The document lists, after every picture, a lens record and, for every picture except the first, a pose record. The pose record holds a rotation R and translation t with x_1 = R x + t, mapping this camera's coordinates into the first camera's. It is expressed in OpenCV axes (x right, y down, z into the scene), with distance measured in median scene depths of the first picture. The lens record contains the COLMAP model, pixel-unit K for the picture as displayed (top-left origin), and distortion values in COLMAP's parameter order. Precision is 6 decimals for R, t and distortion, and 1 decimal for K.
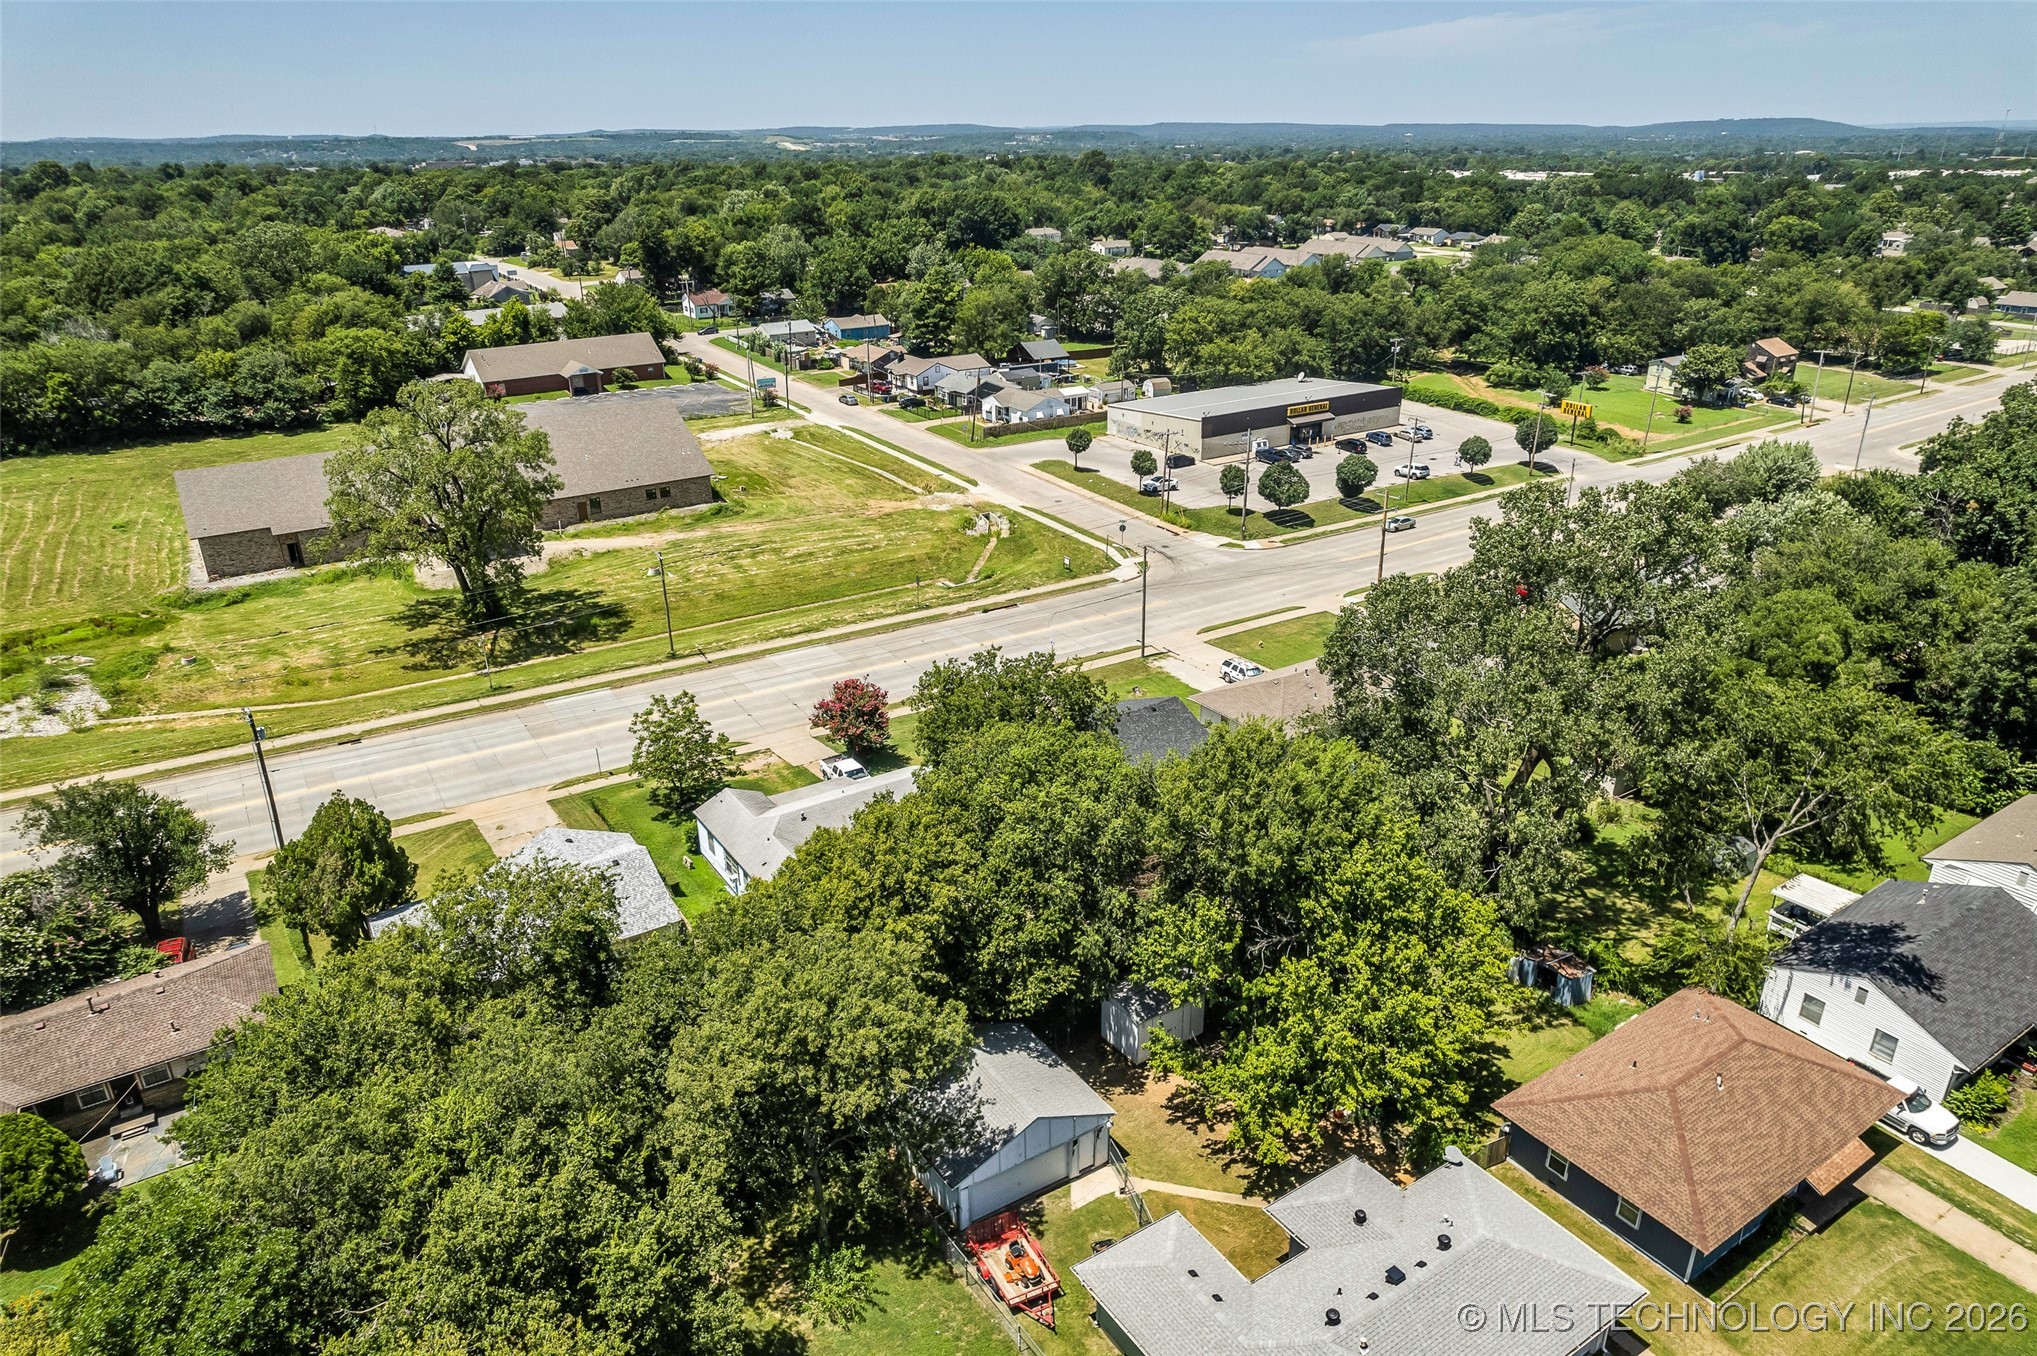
lens RADIAL K [[1320.5, 0, 1022.5], [0, 1320.5, 684.1], [0, 0, 1]] dist [-0.081030, 0.072586]
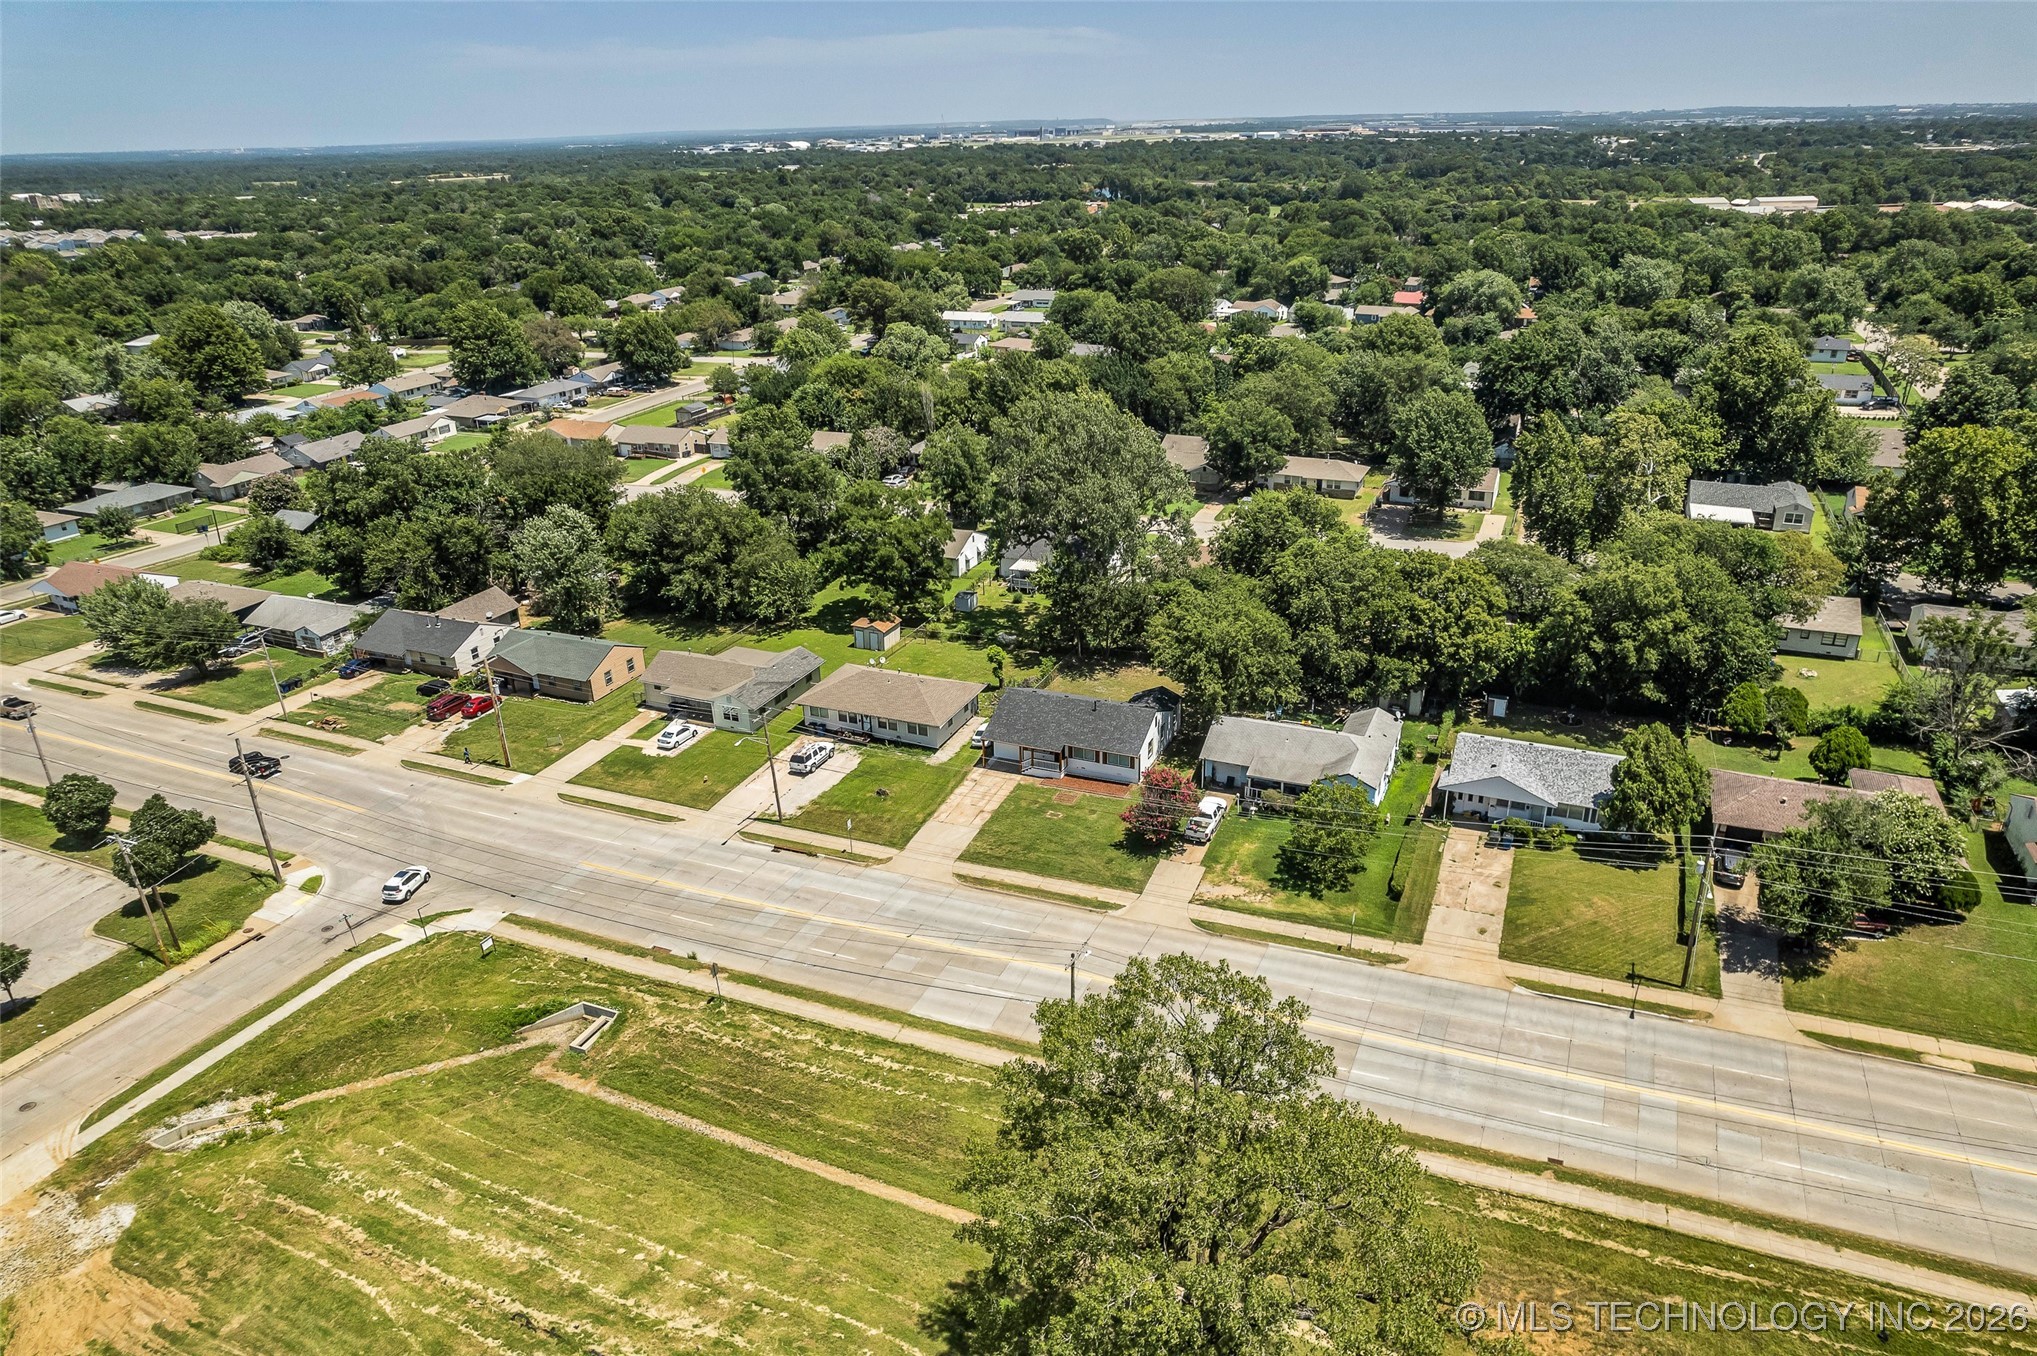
lens RADIAL K [[1320.5, 0, 1022.5], [0, 1320.5, 684.1], [0, 0, 1]] dist [-0.081030, 0.072586]
pose [[-0.548331, -0.307521, 0.777666, -0.587904], [0.354217, 0.756981, 0.549099, -0.459327], [-0.757538, 0.576550, -0.306147, 0.918711]]
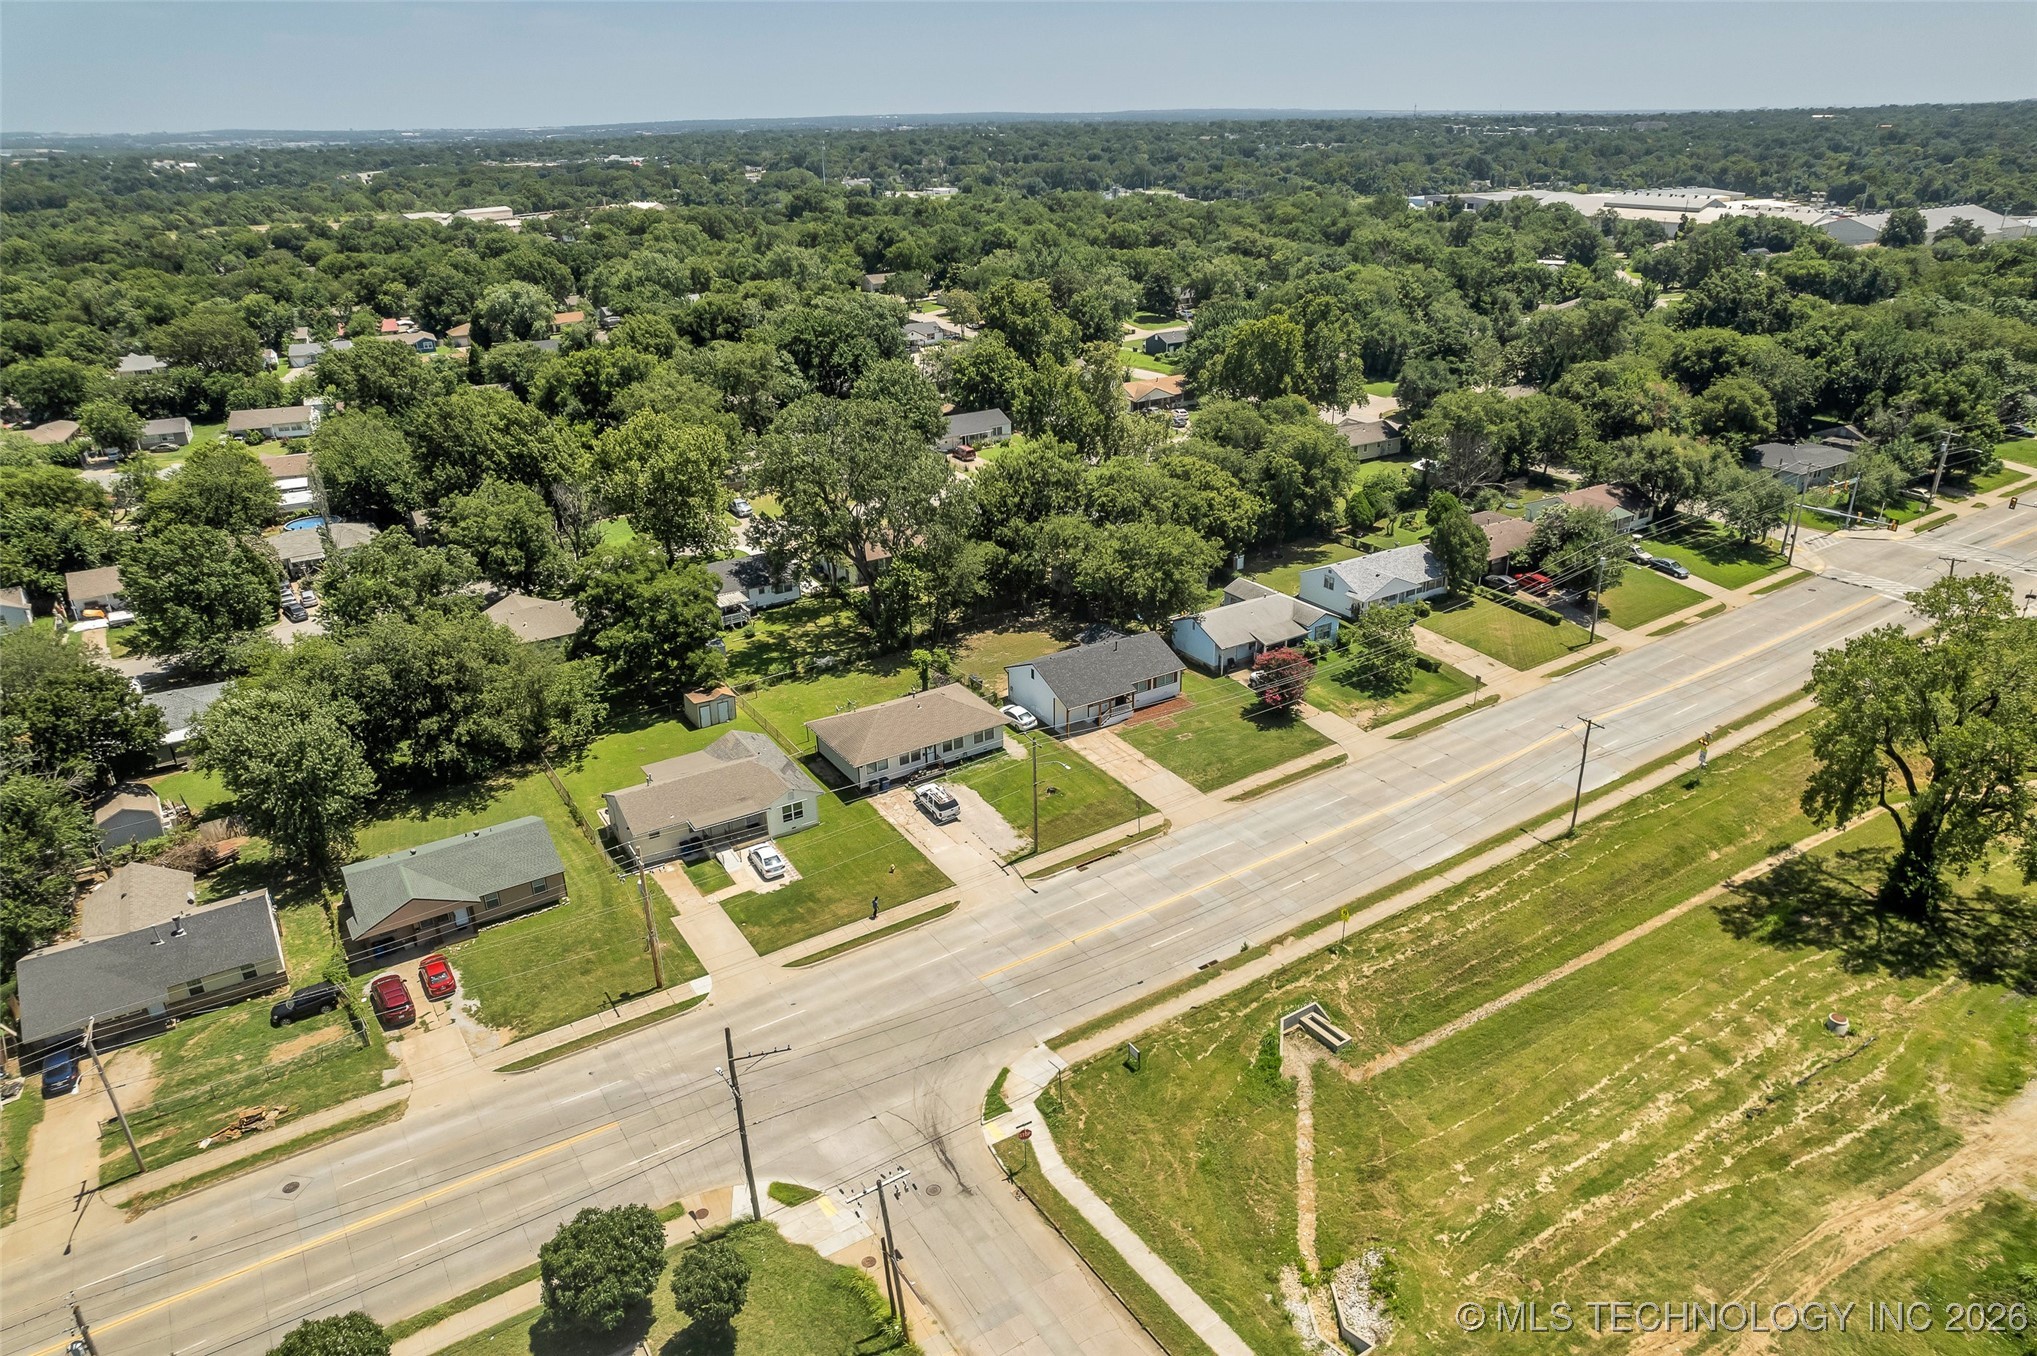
lens RADIAL K [[1320.5, 0, 1022.5], [0, 1320.5, 684.1], [0, 0, 1]] dist [-0.081030, 0.072586]
pose [[-0.999447, 0.024584, 0.022377, 0.065361], [0.033142, 0.684469, 0.728289, -0.614936], [0.002588, 0.728628, -0.684905, 1.269167]]
